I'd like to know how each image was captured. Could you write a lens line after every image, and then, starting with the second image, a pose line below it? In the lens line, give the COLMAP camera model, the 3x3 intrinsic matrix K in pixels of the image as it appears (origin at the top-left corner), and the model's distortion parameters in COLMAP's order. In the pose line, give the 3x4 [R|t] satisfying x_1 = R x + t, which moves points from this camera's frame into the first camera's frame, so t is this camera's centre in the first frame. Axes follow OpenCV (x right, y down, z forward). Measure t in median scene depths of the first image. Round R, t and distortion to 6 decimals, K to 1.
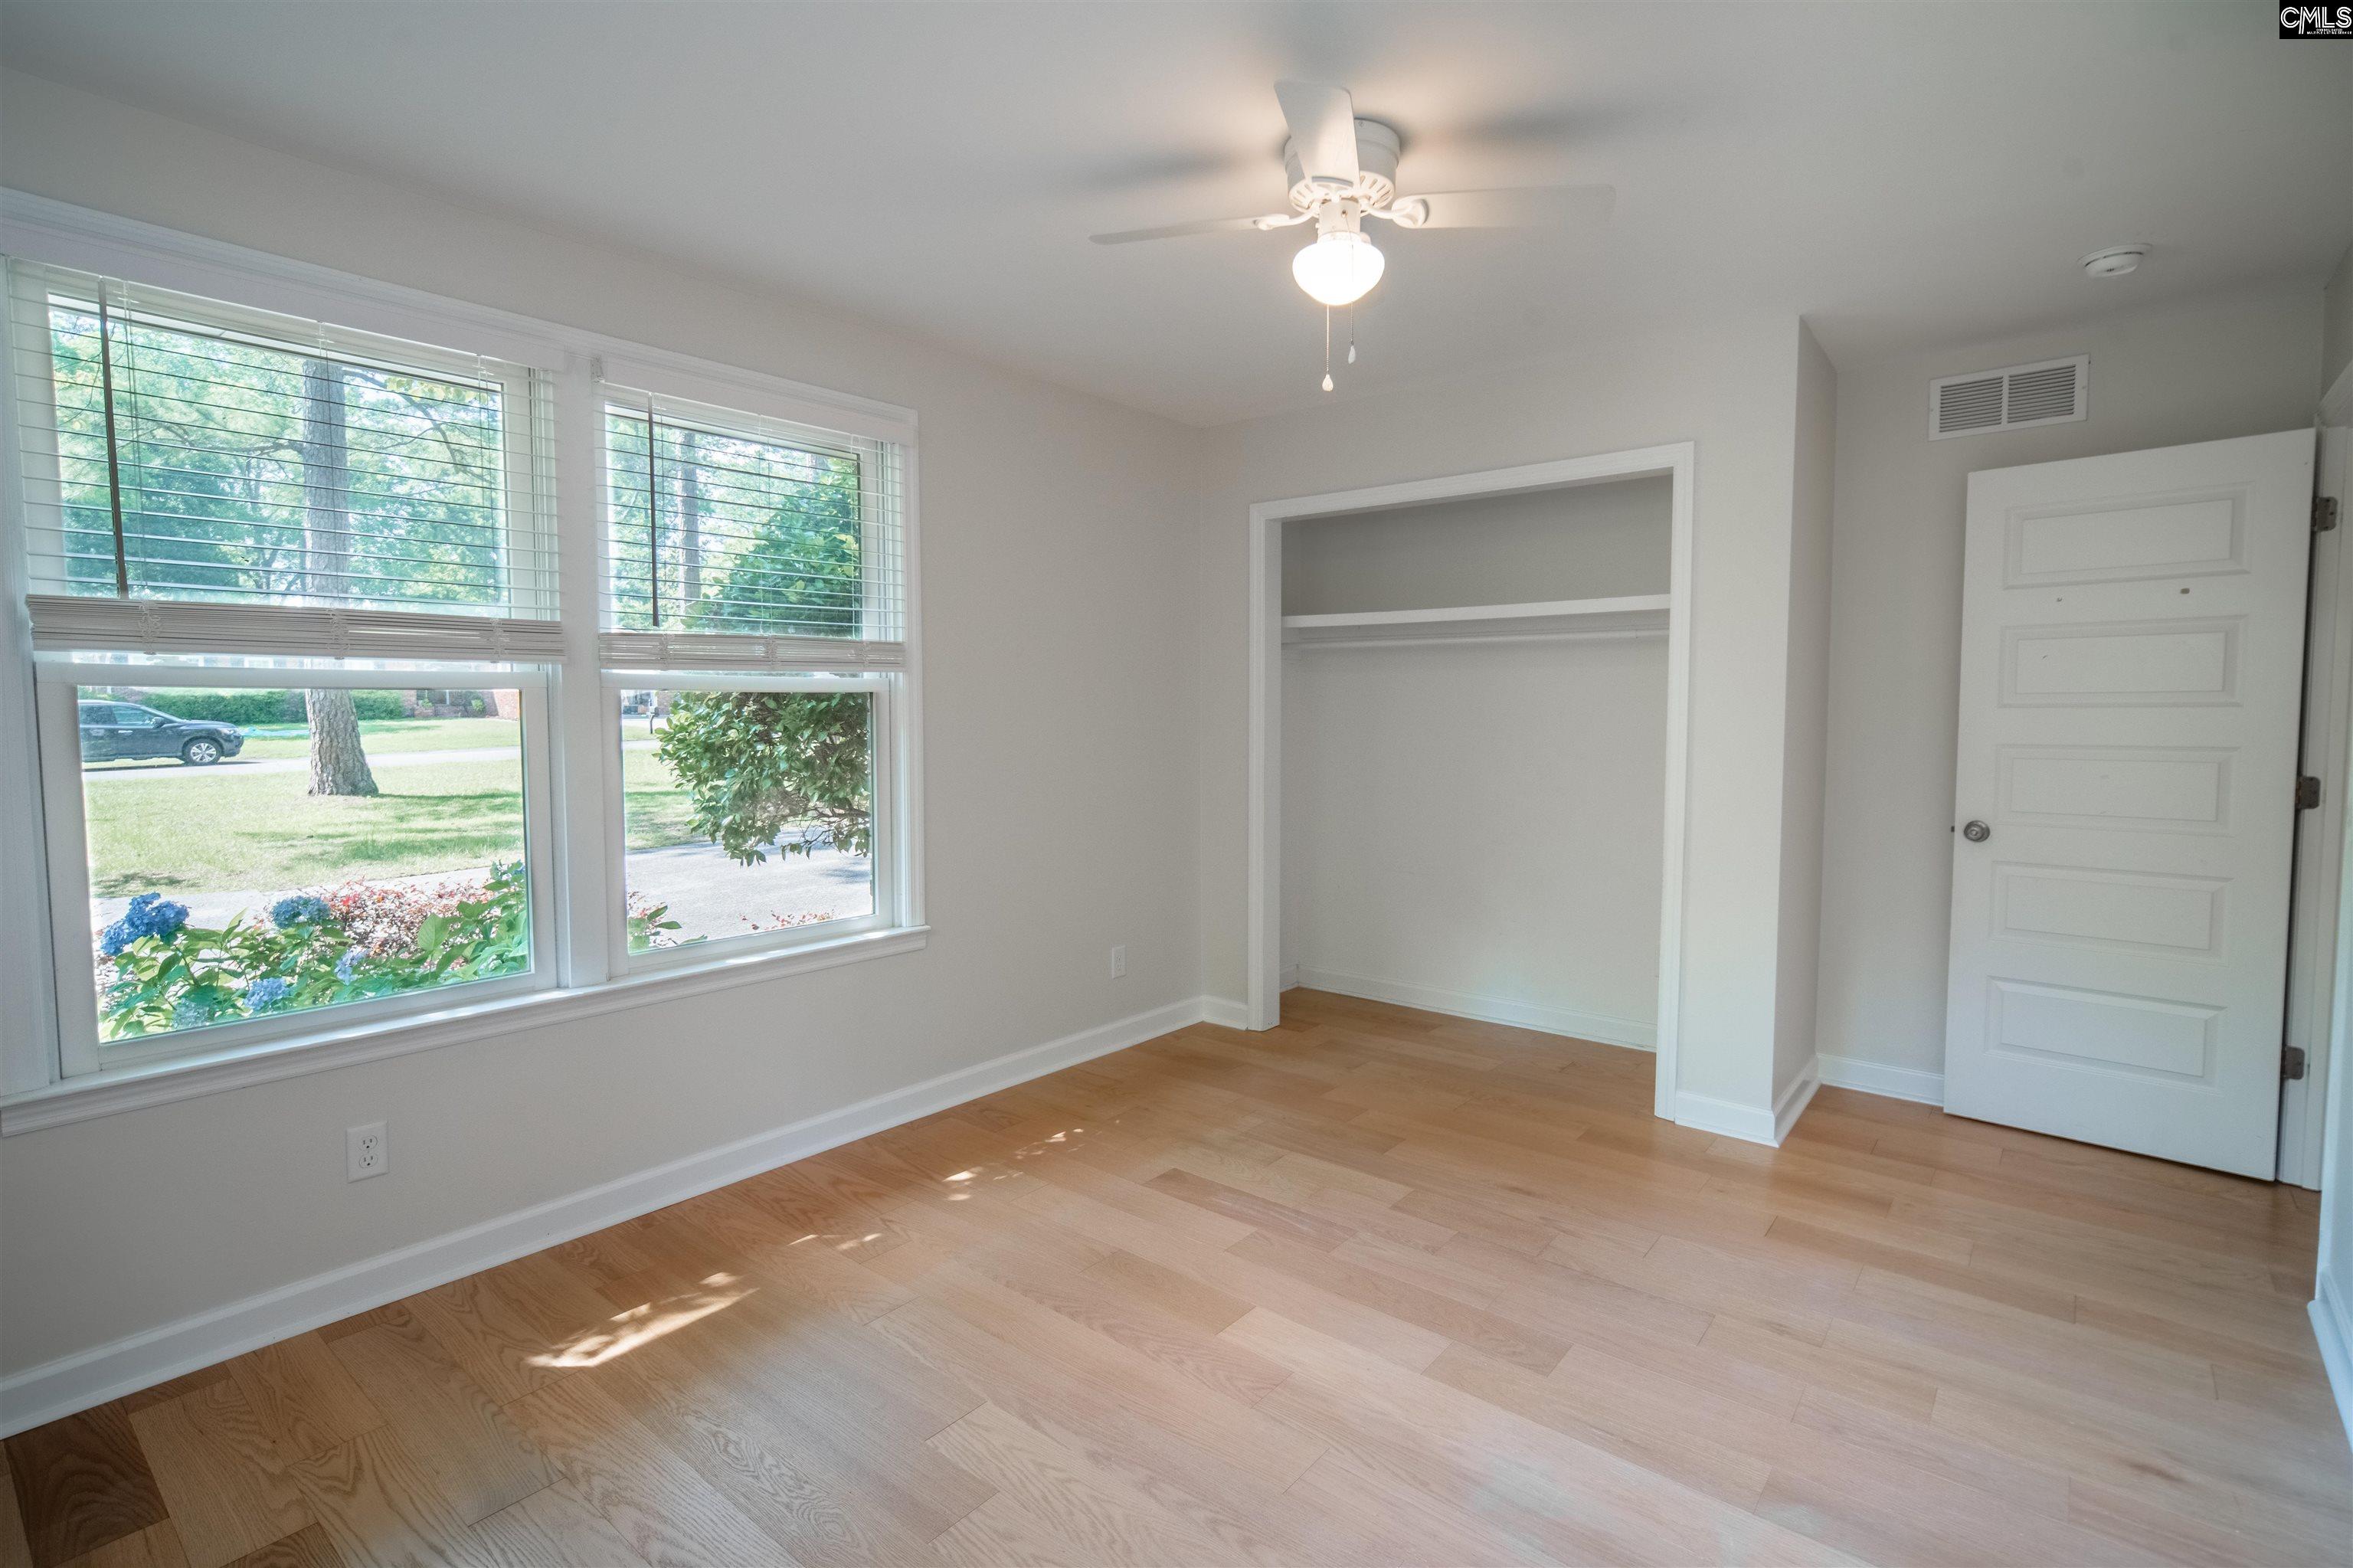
lens RADIAL K [[1113.6, 0, 1182.4], [0, 1113.6, 733.1], [0, 0, 1]] dist [-0.001358, 0.000576]
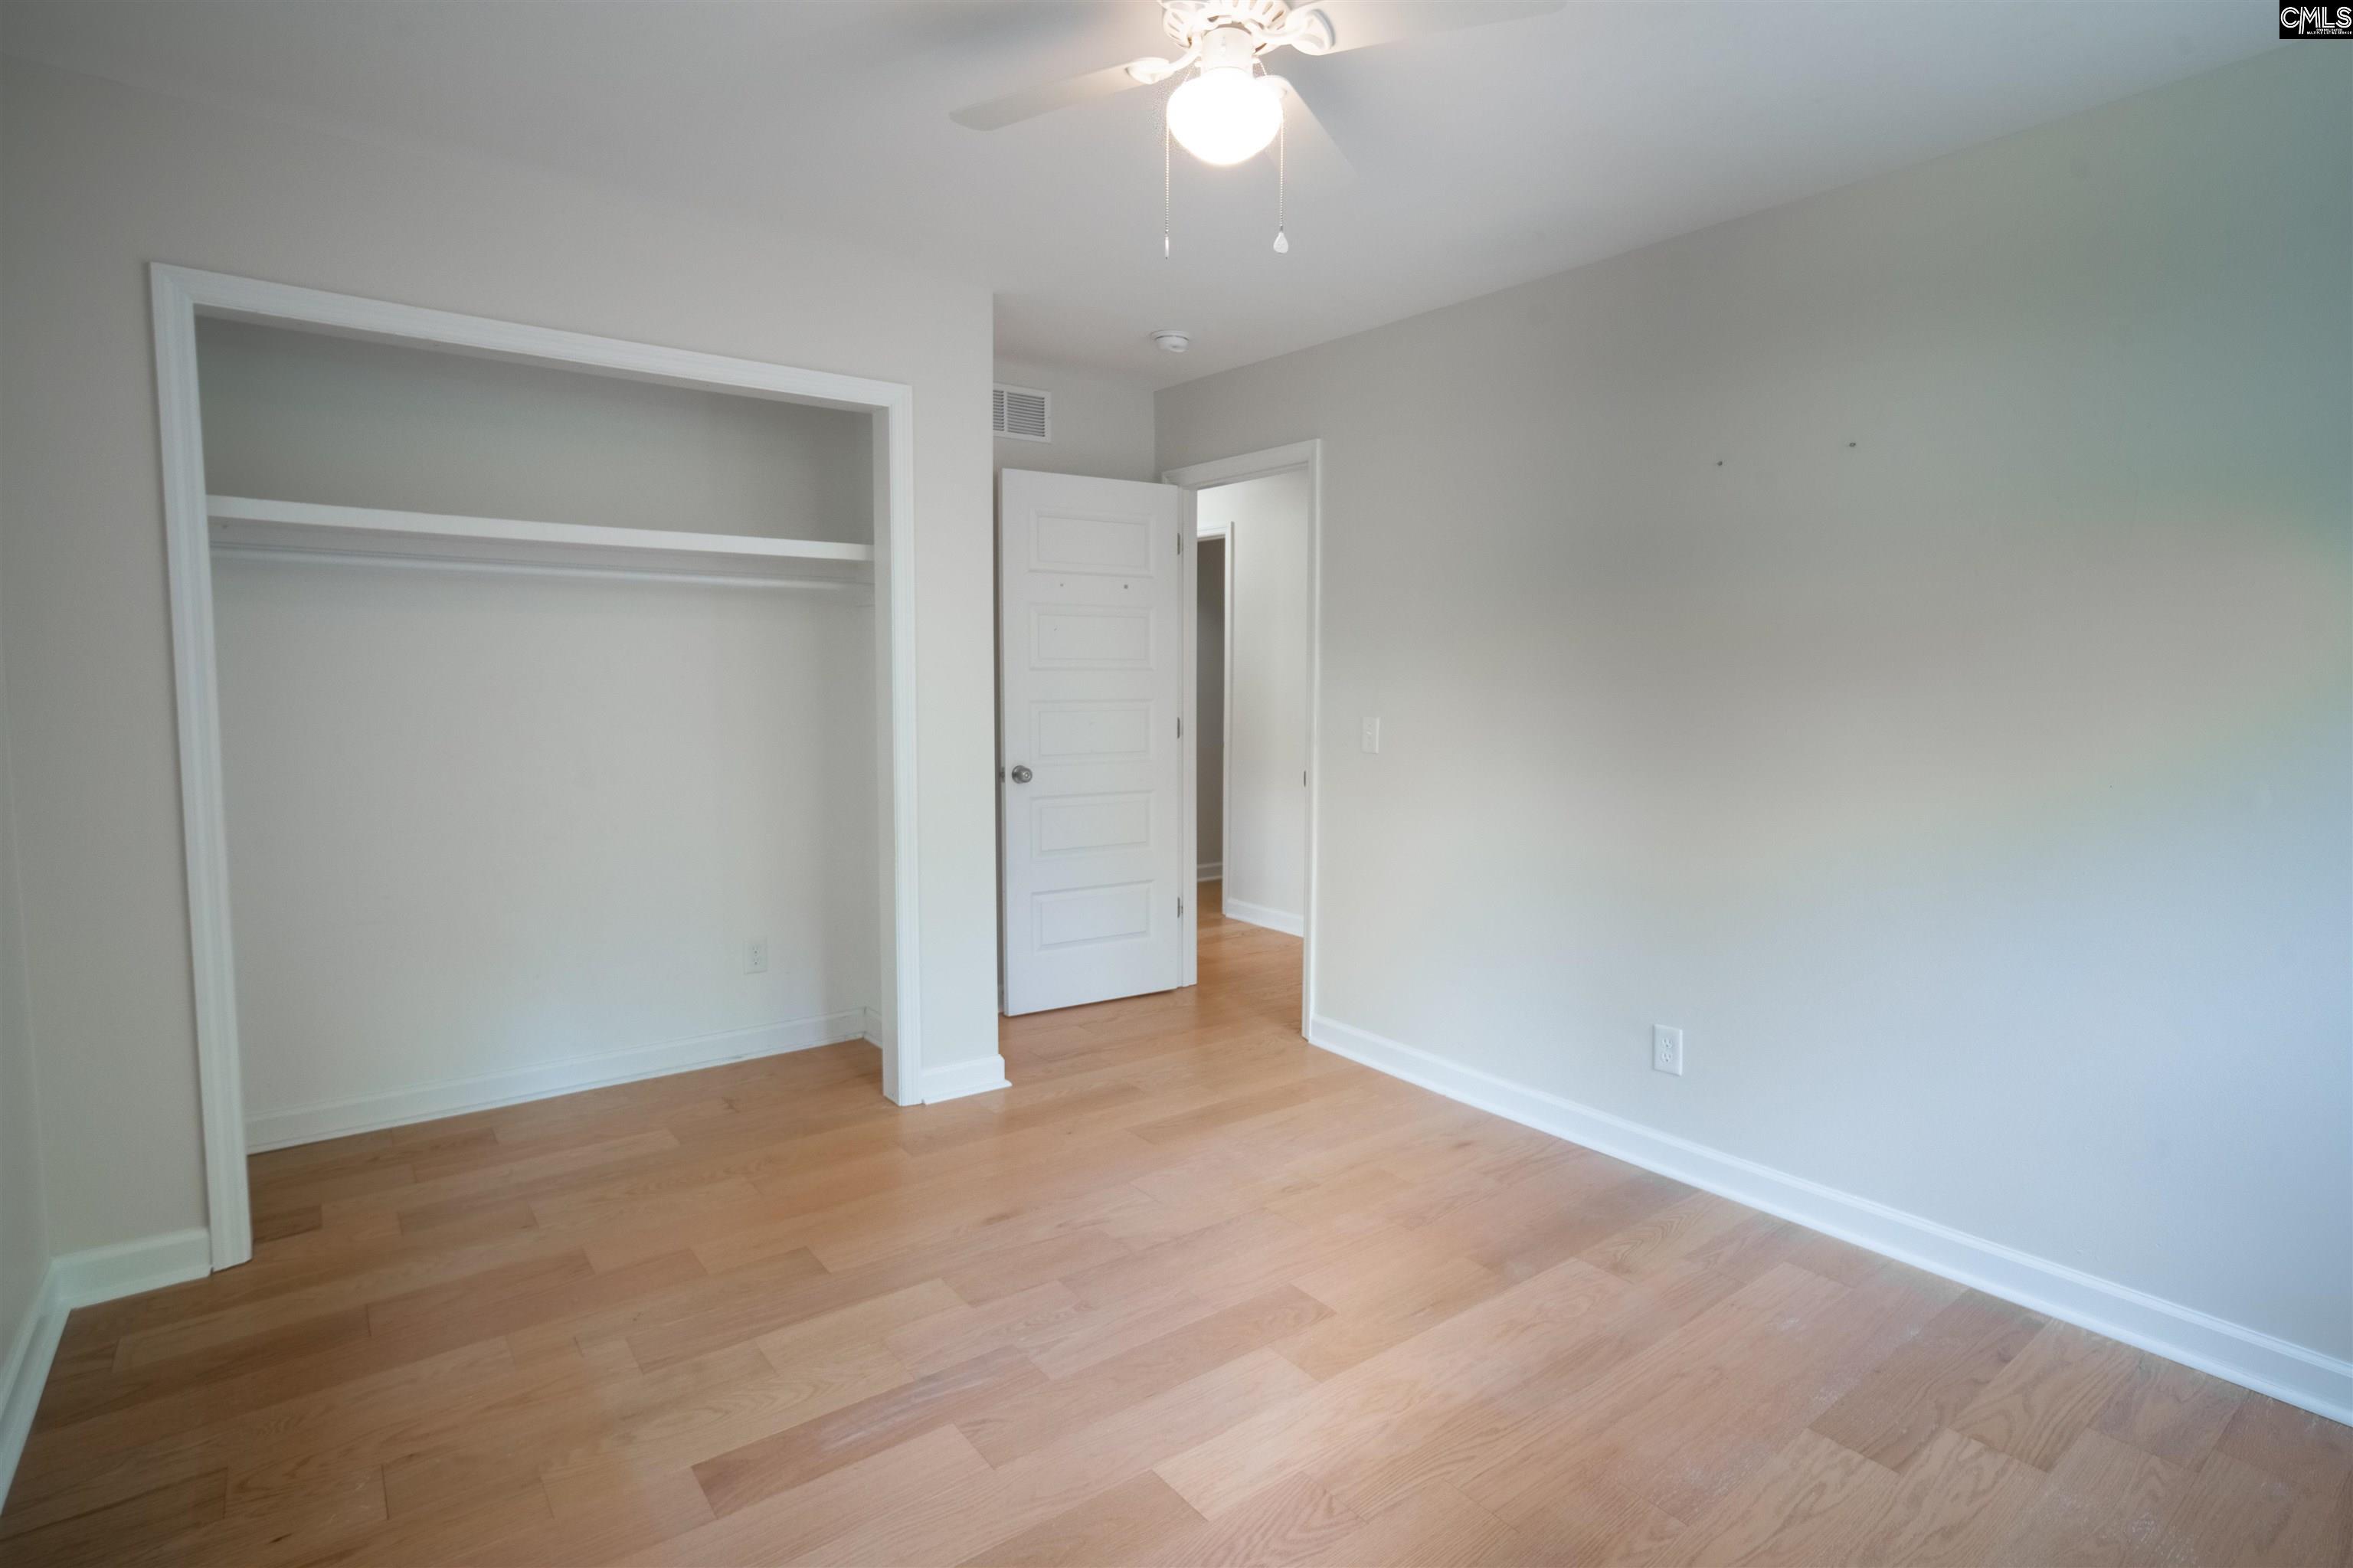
lens RADIAL K [[1177.7, 0, 1170.0], [0, 1177.7, 700.5], [0, 0, 1]] dist [-0.001452, 0.001297]
pose [[0.235245, -0.020302, 0.971724, -0.464066], [0.013493, 0.999754, 0.017621, -0.008368], [-0.971842, 0.008966, 0.235461, 0.540834]]
